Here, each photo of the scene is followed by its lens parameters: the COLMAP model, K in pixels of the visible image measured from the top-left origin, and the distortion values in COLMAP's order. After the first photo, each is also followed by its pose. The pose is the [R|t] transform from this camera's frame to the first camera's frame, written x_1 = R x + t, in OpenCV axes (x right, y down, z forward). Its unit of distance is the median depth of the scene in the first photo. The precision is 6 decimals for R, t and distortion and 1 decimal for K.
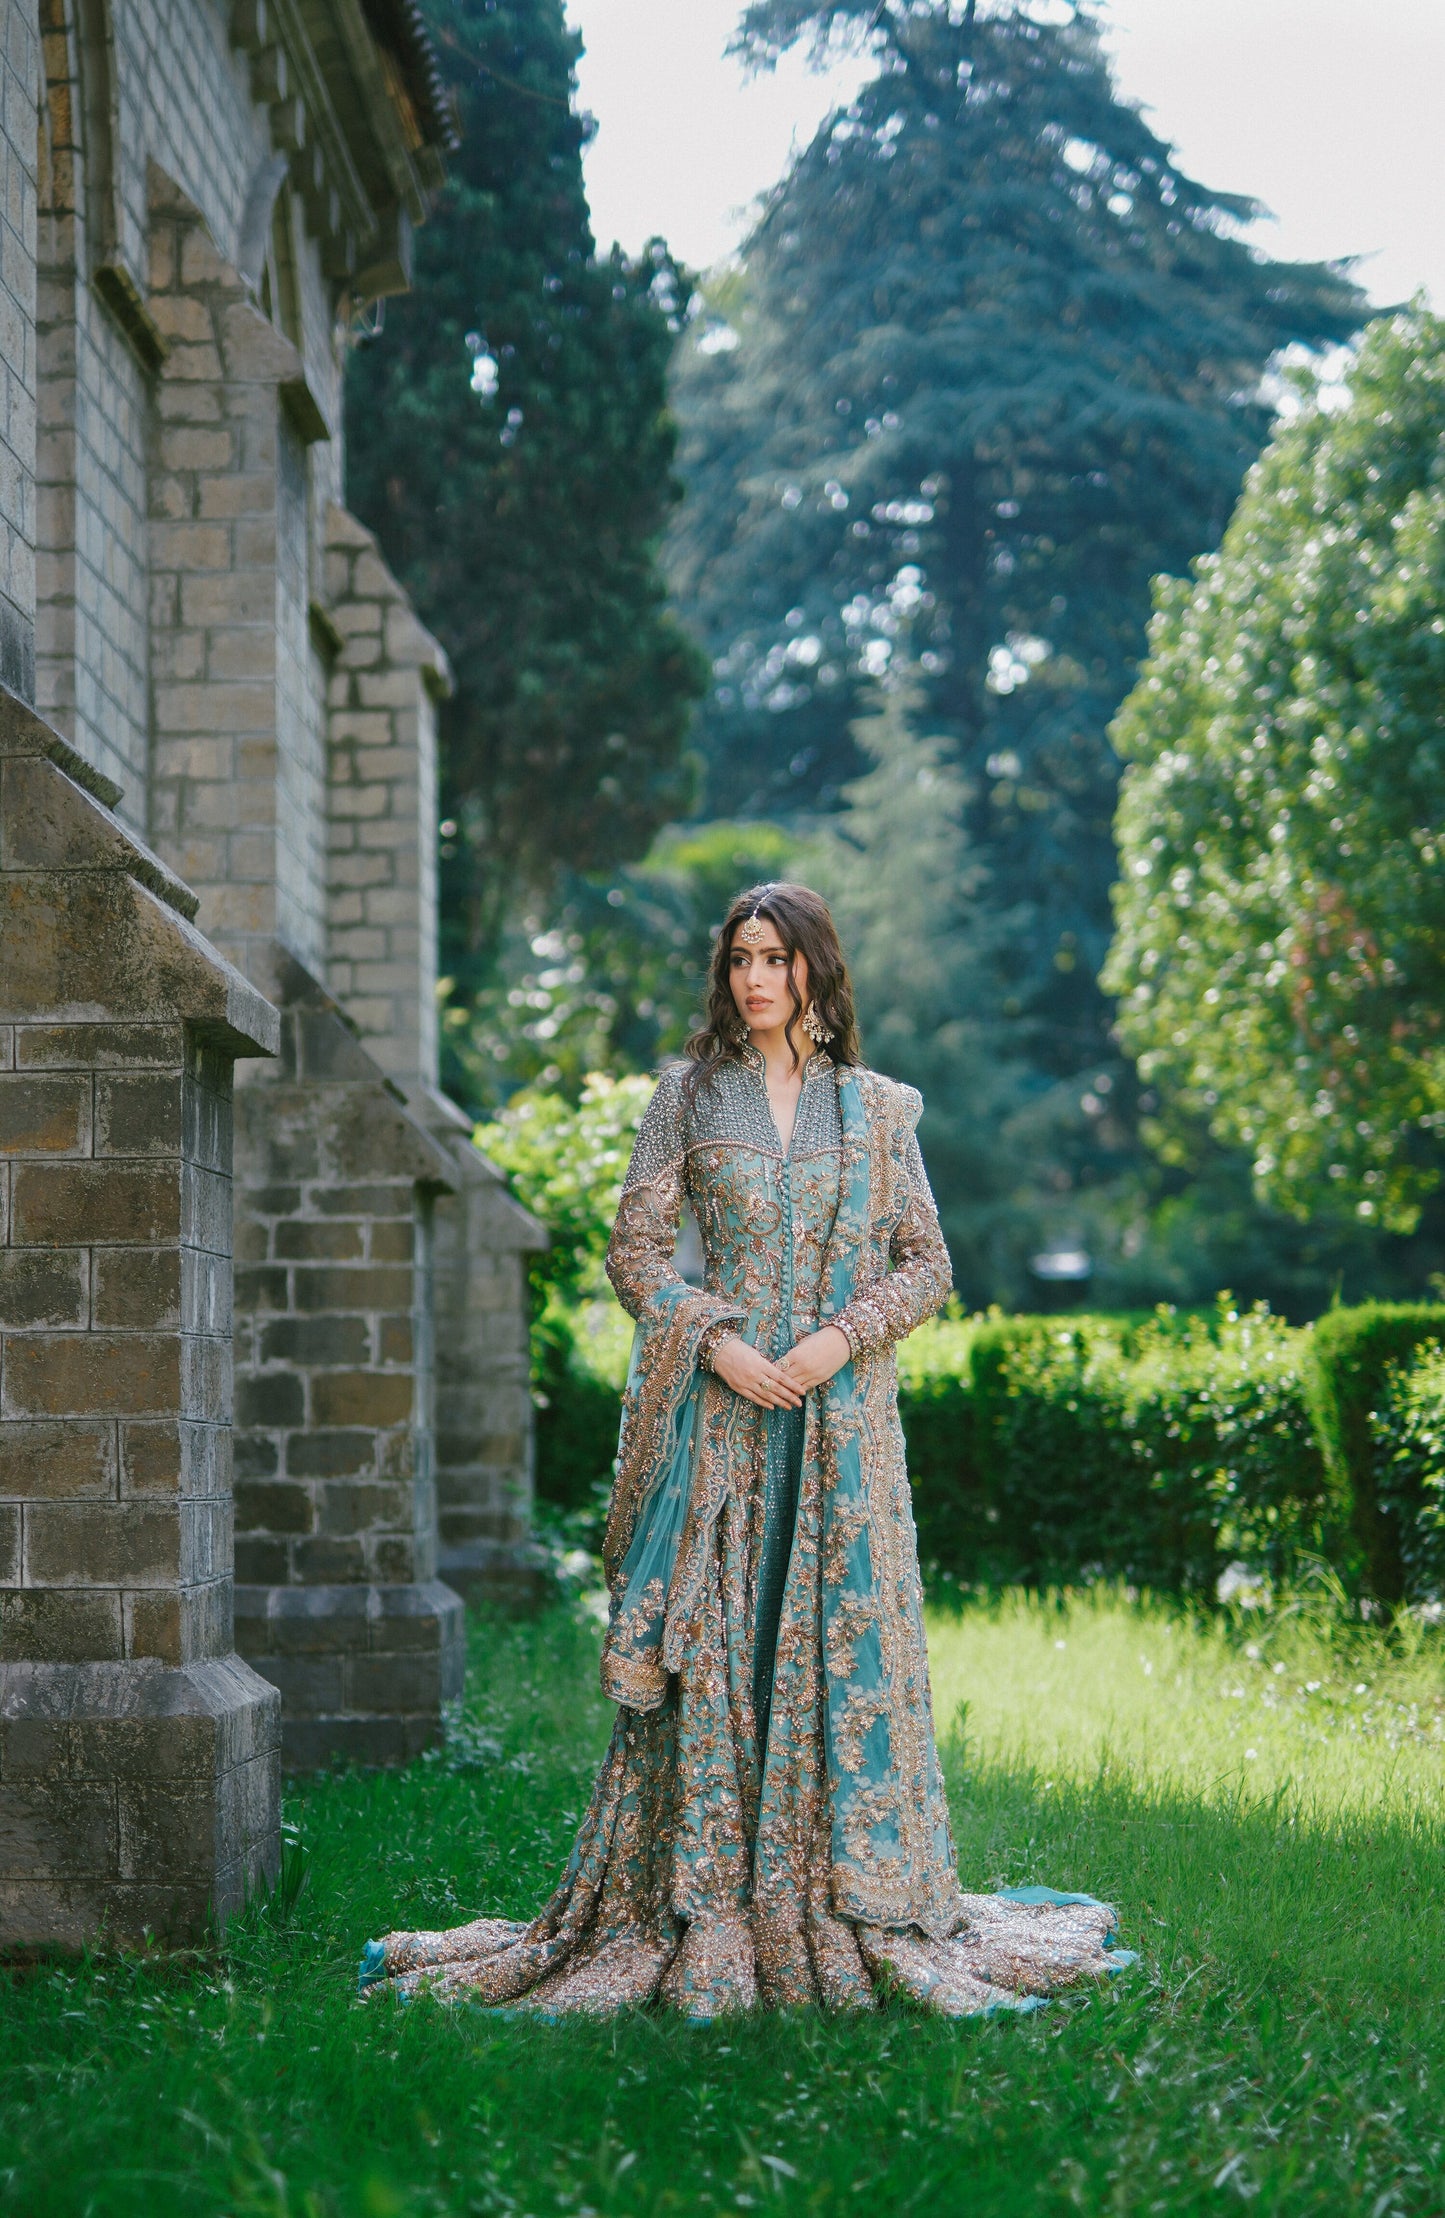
lens RADIAL K [[3666.8, 0, 722.5], [0, 3666.8, 1109.0], [0, 0, 1]] dist [0.002368, -0.076360]
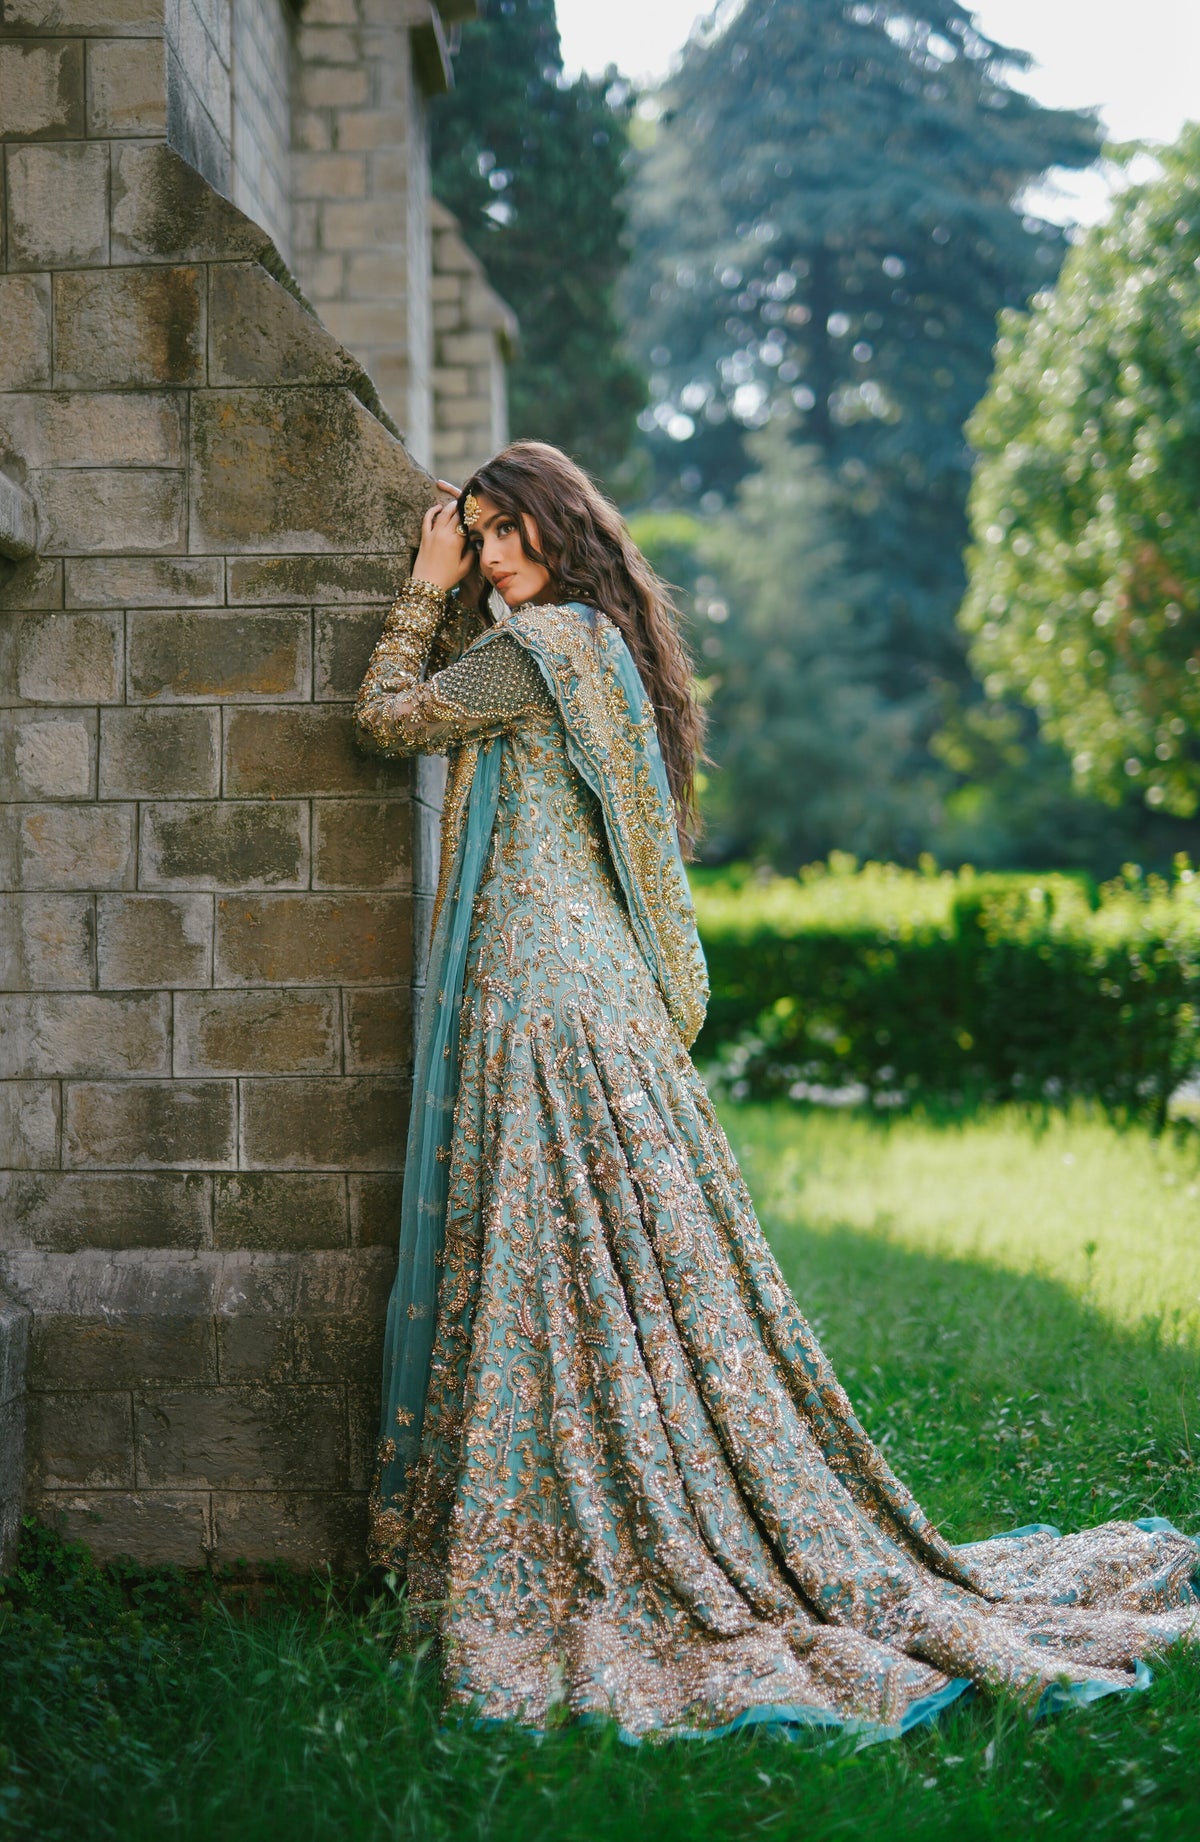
lens RADIAL K [[2616.2, 0, 598.3], [0, 2616.2, 816.9], [0, 0, 1]] dist [-0.002787, -0.021671]
pose [[0.999950, -0.000846, -0.009994, -0.052404], [0.001177, 0.999450, 0.033132, 0.011444], [0.009961, -0.033142, 0.999401, 0.194072]]
